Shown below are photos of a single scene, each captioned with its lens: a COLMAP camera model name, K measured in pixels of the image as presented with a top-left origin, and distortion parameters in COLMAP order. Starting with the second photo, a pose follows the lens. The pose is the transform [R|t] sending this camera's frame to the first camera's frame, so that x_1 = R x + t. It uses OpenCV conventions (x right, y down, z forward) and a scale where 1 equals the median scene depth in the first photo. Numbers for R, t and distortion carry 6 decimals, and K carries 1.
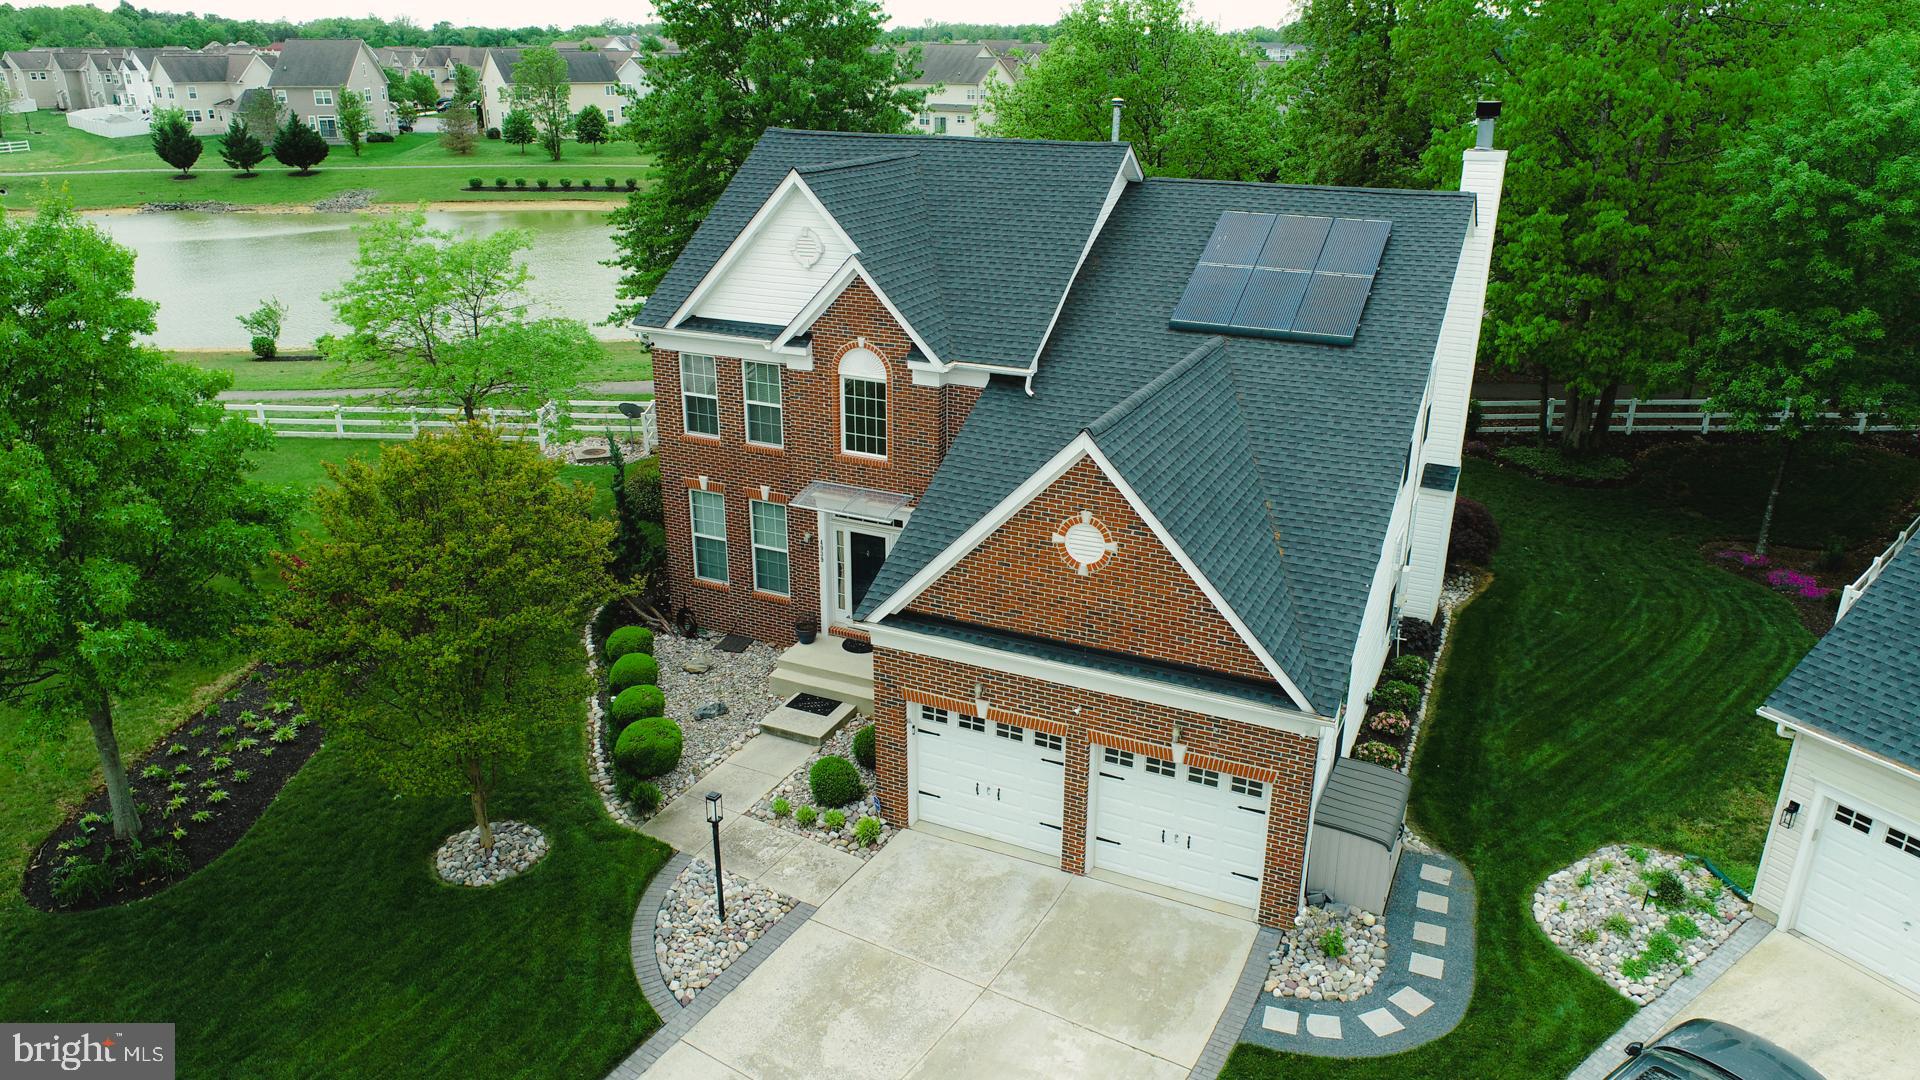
lens RADIAL K [[1302.6, 0, 971.5], [0, 1302.6, 540.8], [0, 0, 1]] dist [-0.008395, -0.000848]
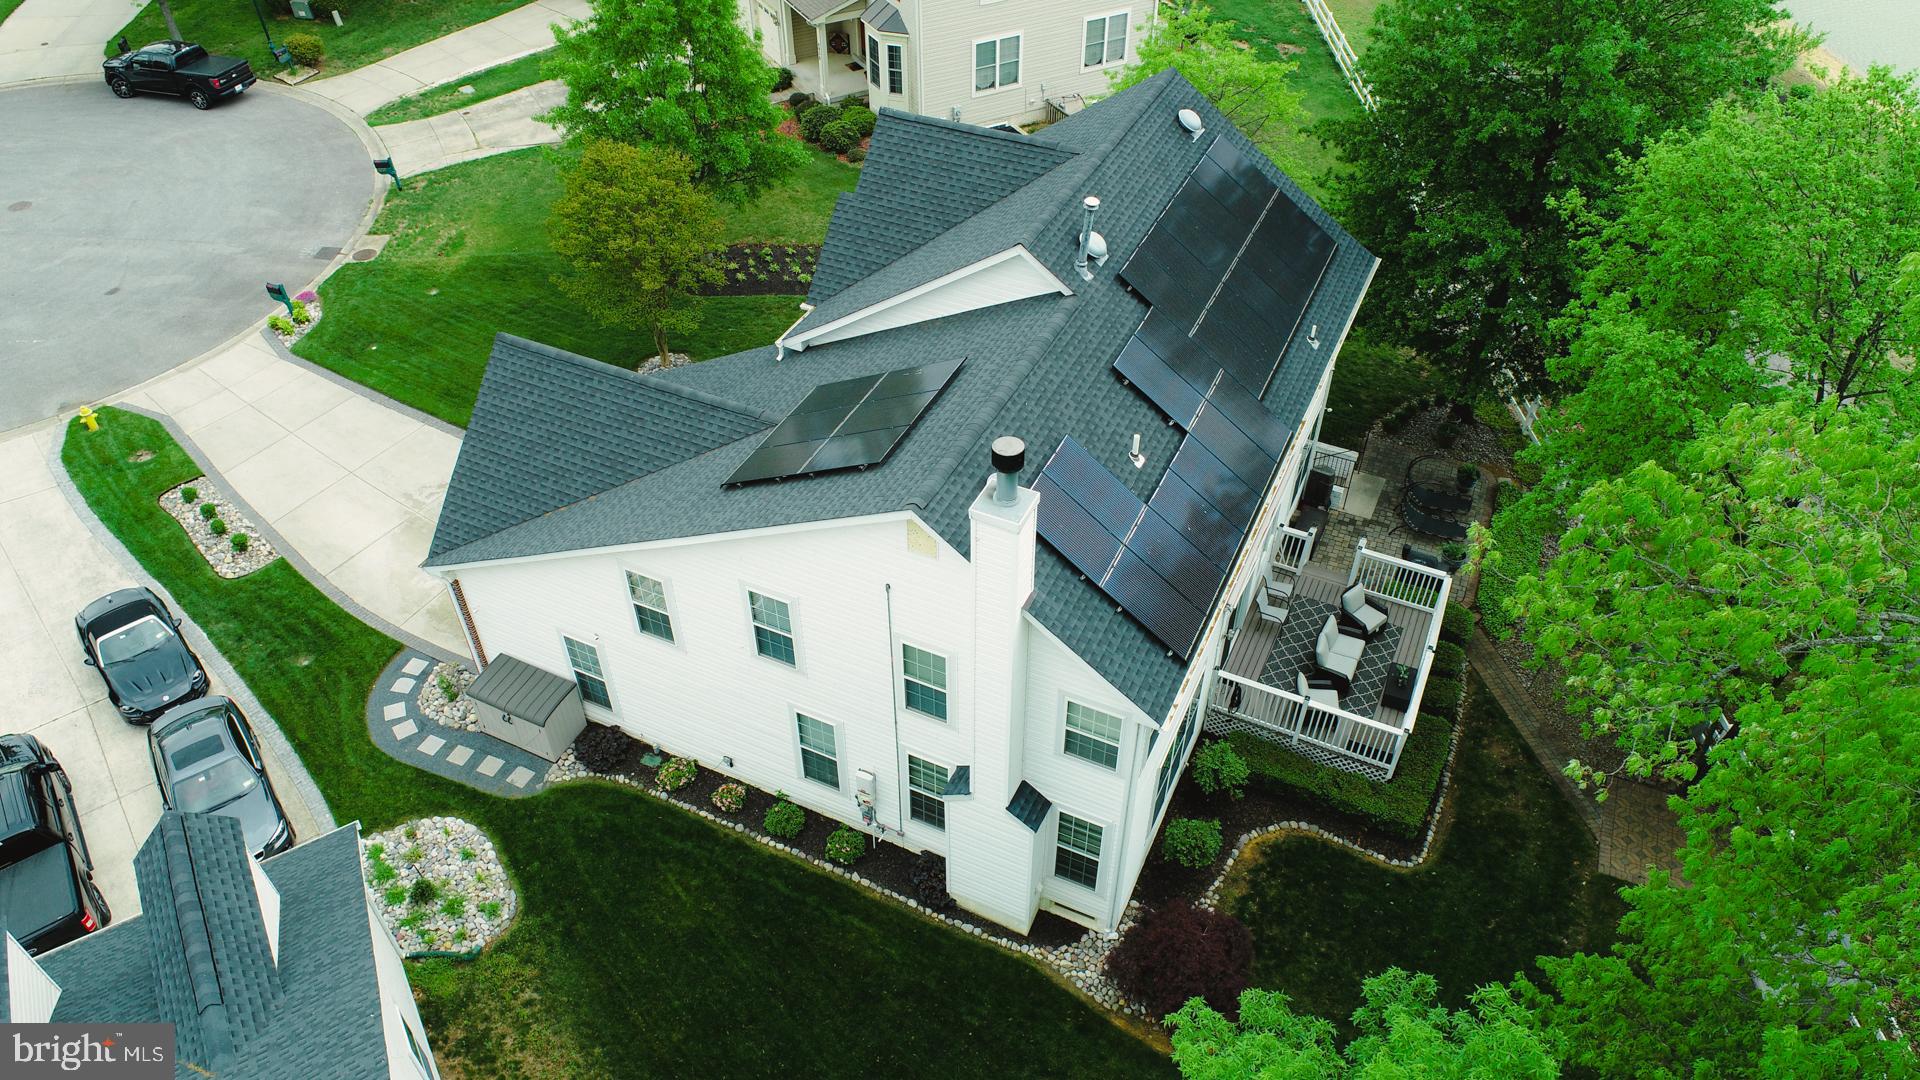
lens RADIAL K [[1302.6, 0, 971.5], [0, 1302.6, 540.8], [0, 0, 1]] dist [-0.008395, -0.000848]
pose [[0.000251, 0.666858, -0.745185, 1.216366], [-0.366504, 0.693394, 0.620387, -0.936311], [0.930417, 0.272957, 0.244580, 1.050996]]
